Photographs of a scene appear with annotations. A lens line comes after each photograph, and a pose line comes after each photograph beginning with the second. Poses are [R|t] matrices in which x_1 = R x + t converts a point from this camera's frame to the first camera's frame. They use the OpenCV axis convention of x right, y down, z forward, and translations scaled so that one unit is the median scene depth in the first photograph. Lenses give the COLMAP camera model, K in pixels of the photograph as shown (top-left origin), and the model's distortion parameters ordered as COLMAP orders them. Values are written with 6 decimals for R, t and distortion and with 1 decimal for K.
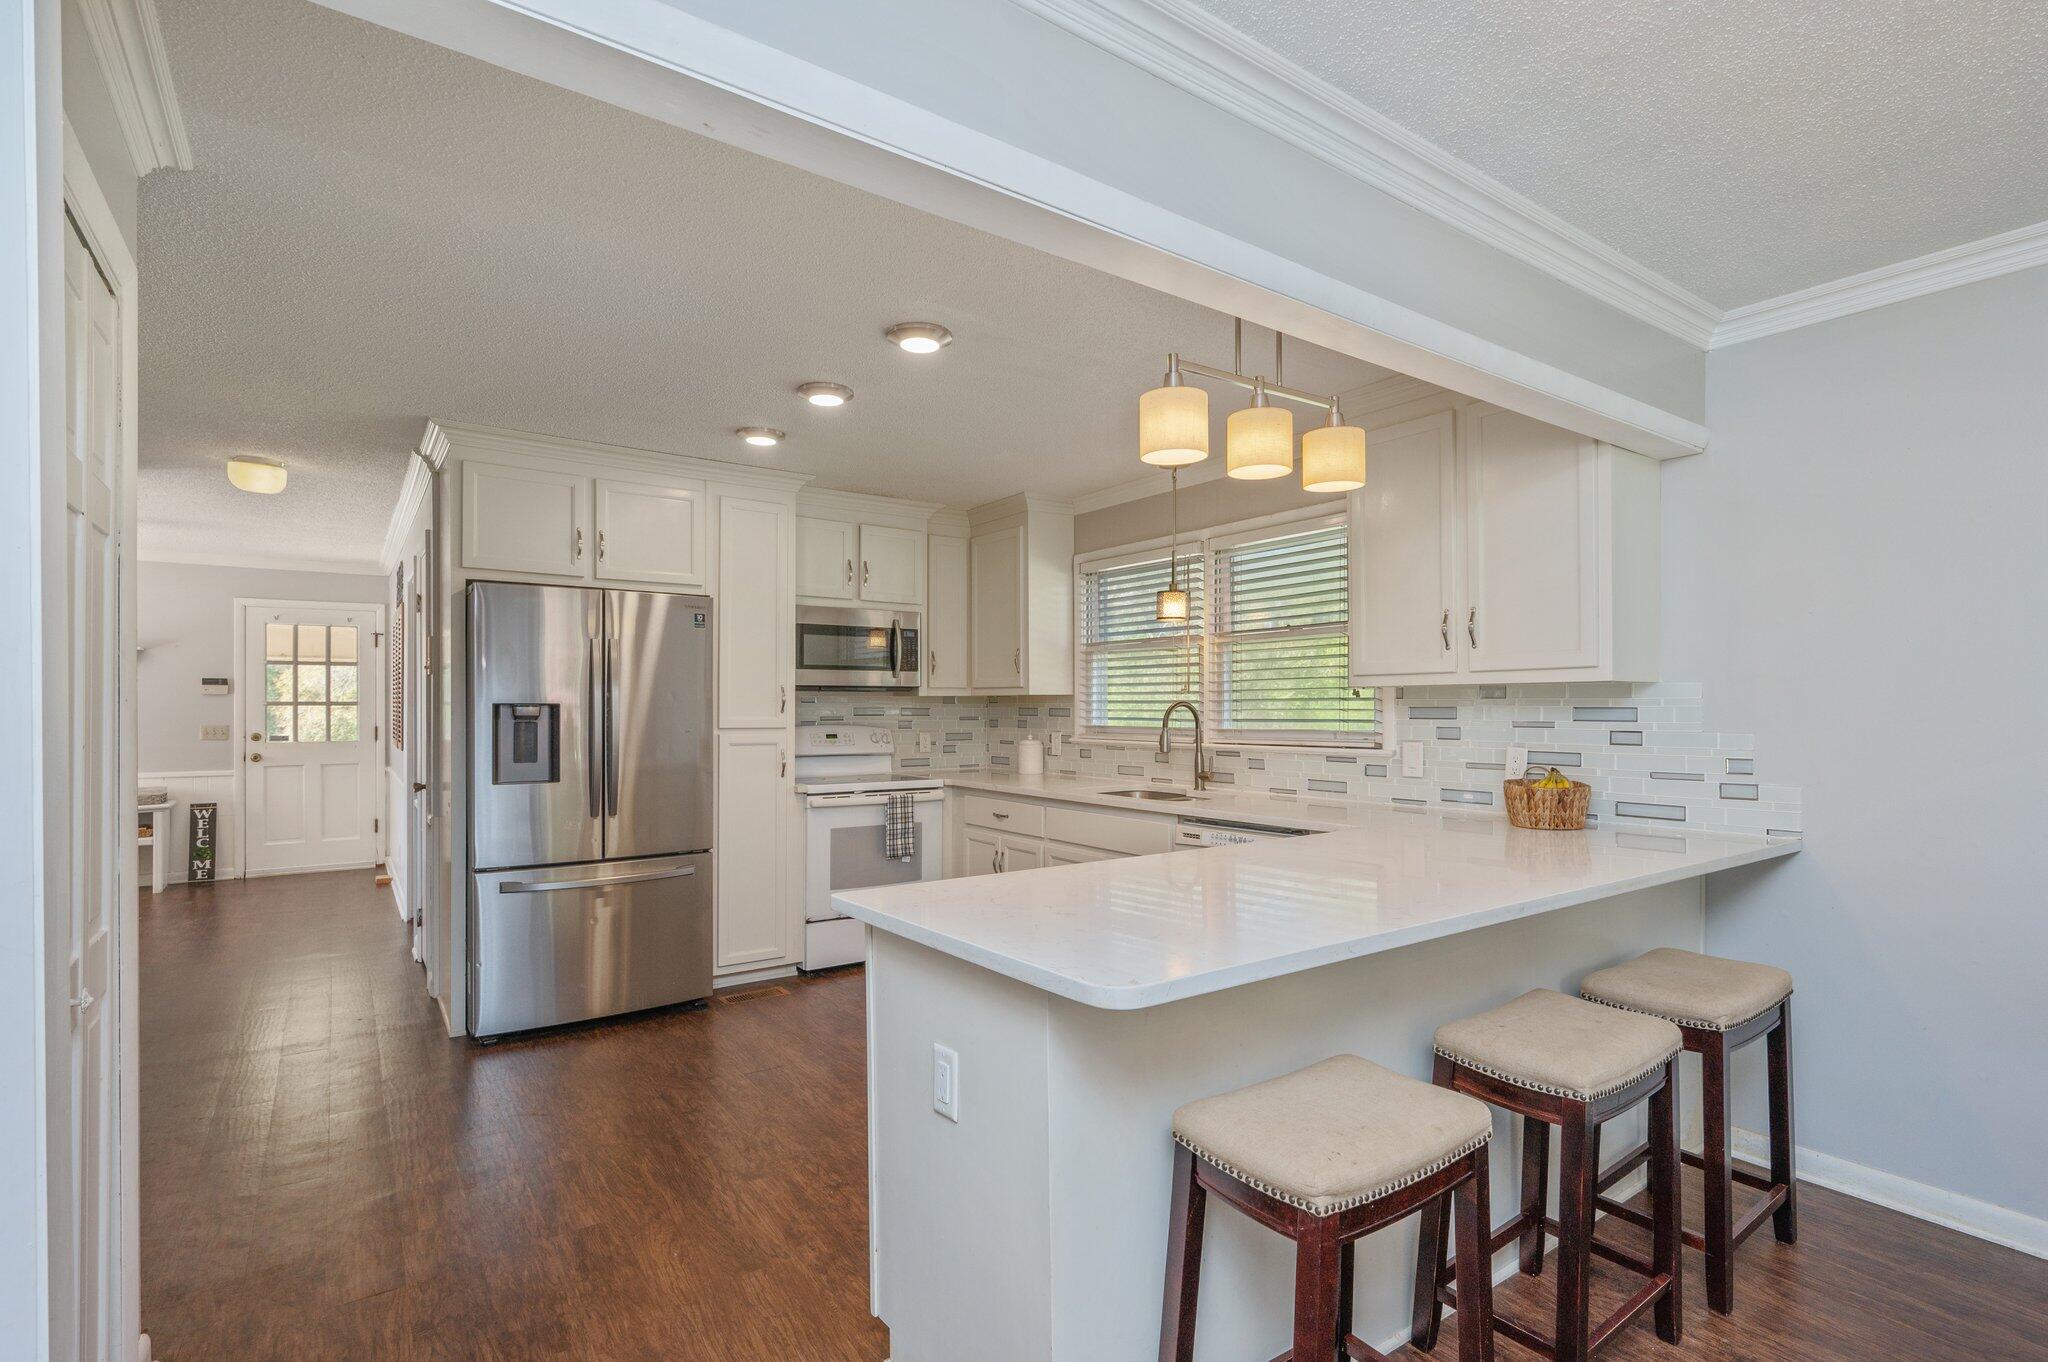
lens RADIAL K [[974.7, 0, 1025.9], [0, 974.7, 695.3], [0, 0, 1]] dist [-0.003809, 0.000072]
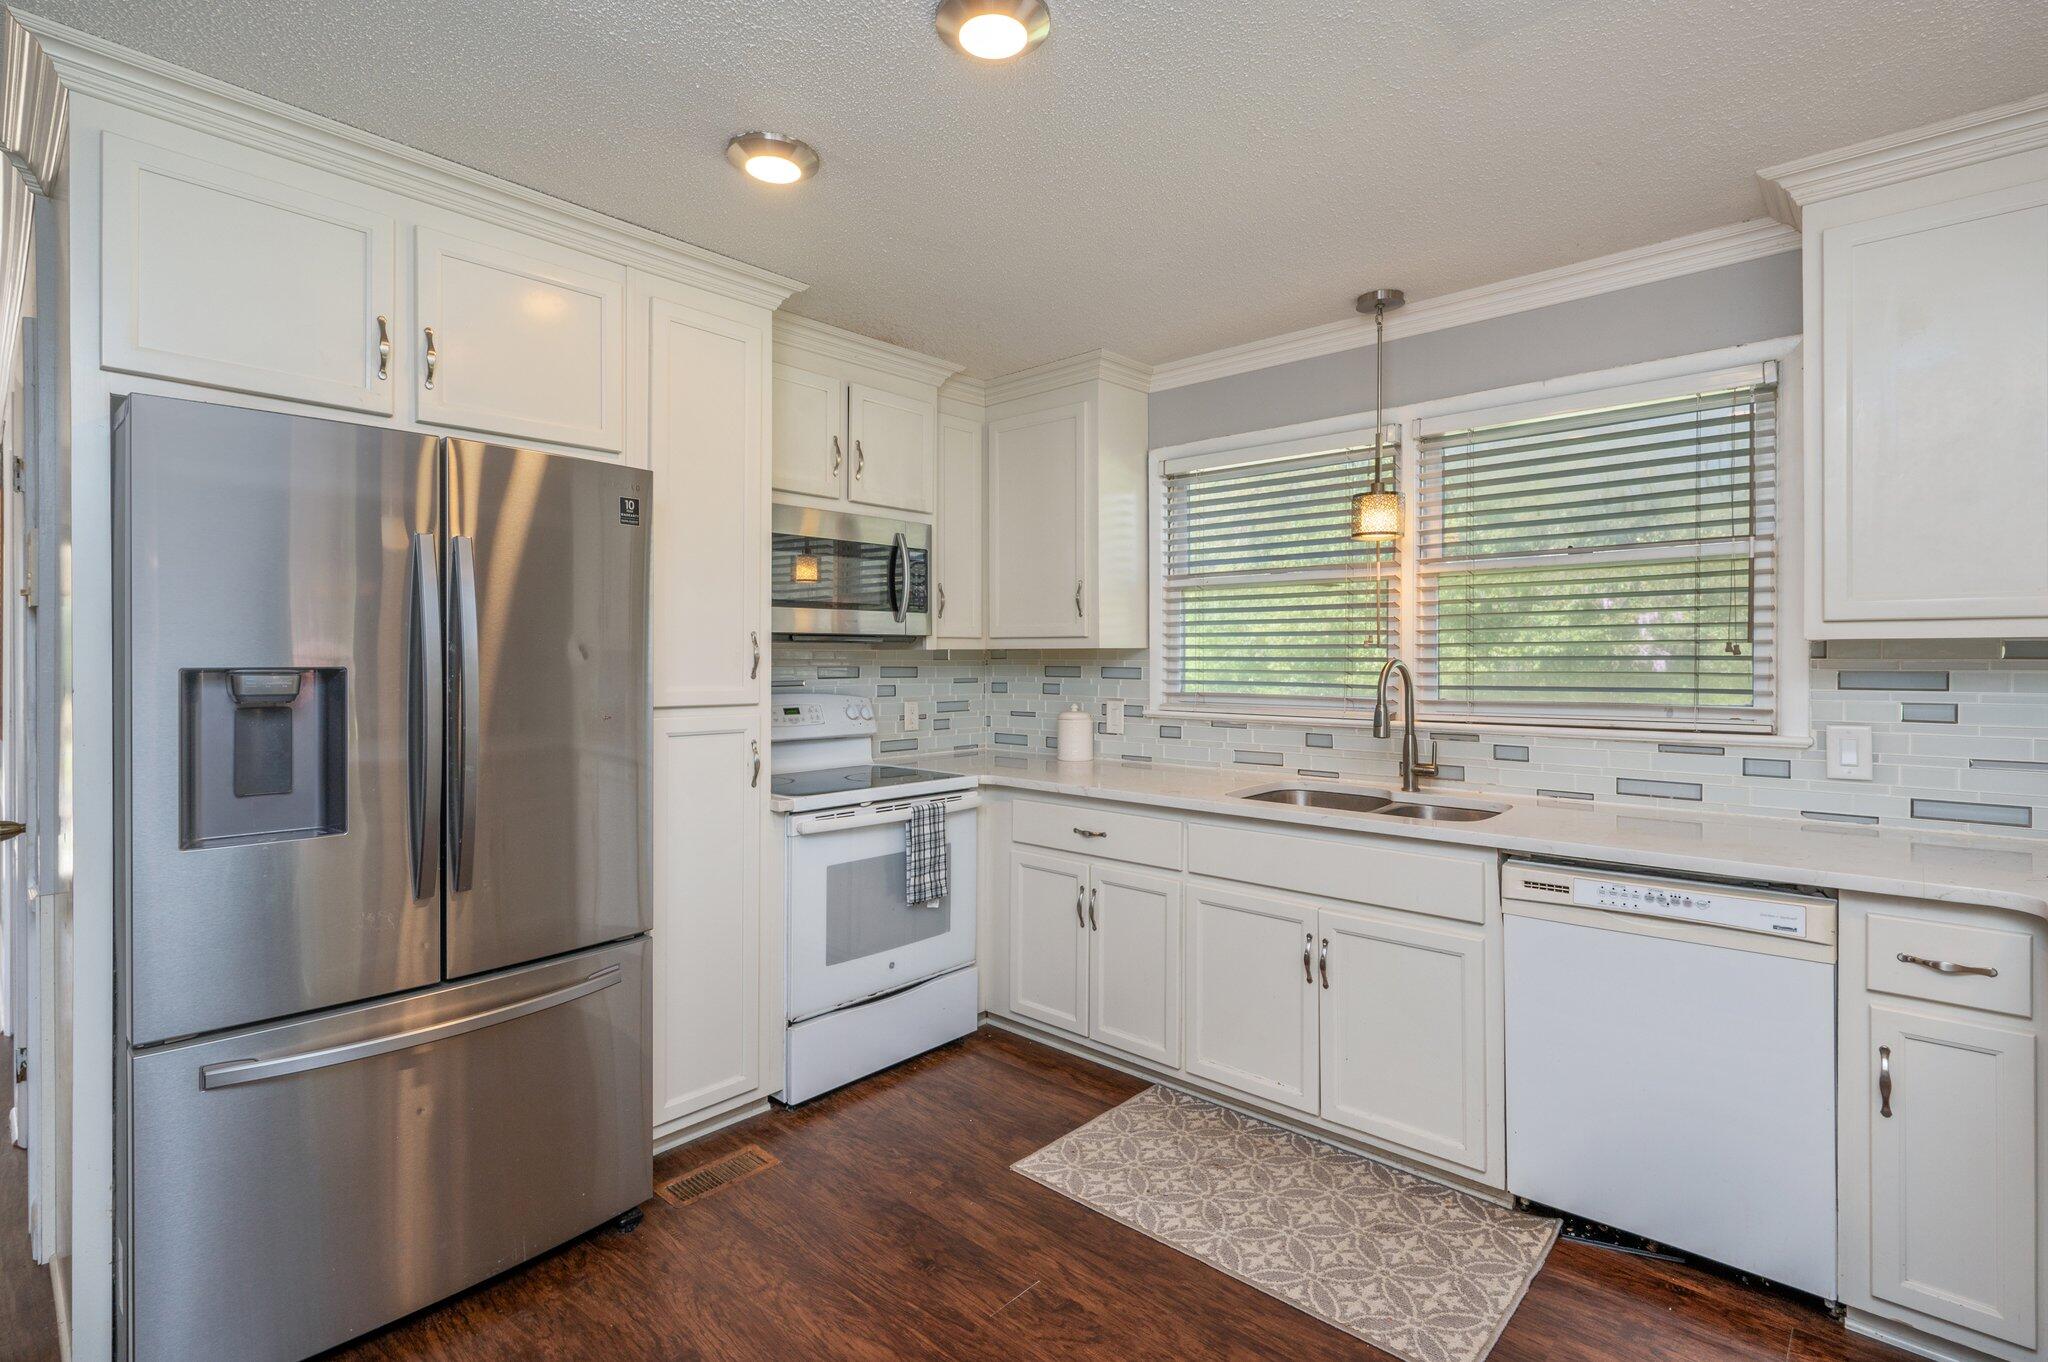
lens RADIAL K [[961.4, 0, 1026.8], [0, 961.4, 648.4], [0, 0, 1]] dist [0.003155, -0.001268]
pose [[0.975126, 0.001067, 0.221650, -0.210558], [-0.002165, 0.999987, 0.004711, -0.003756], [-0.221642, -0.005074, 0.975115, 0.380317]]
